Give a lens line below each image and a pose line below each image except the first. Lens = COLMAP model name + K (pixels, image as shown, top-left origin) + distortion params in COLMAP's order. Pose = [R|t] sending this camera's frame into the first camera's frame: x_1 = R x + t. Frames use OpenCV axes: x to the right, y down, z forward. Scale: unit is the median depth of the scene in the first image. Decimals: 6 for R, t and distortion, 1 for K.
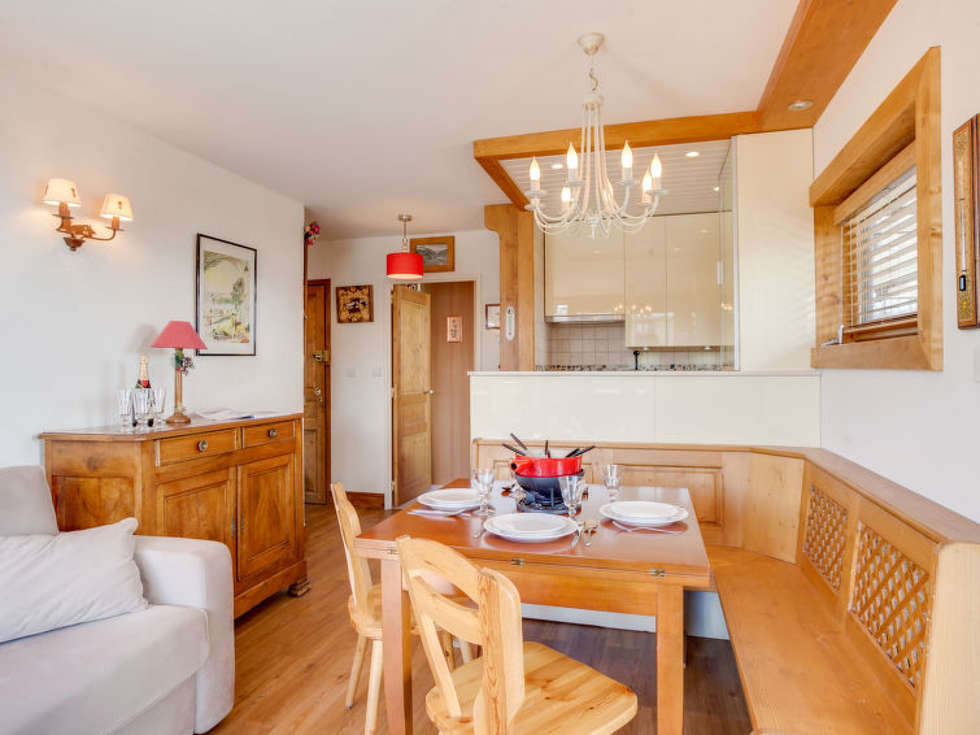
lens RADIAL K [[604.7, 0, 490.0], [0, 604.7, 367.5], [0, 0, 1]] dist [-0.006034, -0.000084]
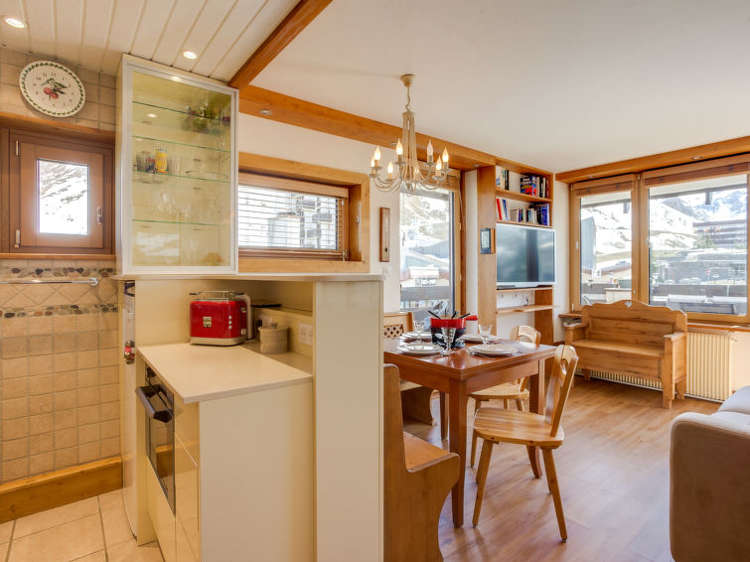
lens RADIAL K [[398.2, 0, 375.9], [0, 398.2, 270.8], [0, 0, 1]] dist [-0.040250, 0.028527]
pose [[-0.806599, 0.002005, 0.591095, -0.259760], [0.000222, 0.999995, -0.003090, 0.000976], [-0.591098, -0.002361, -0.806596, 1.215771]]
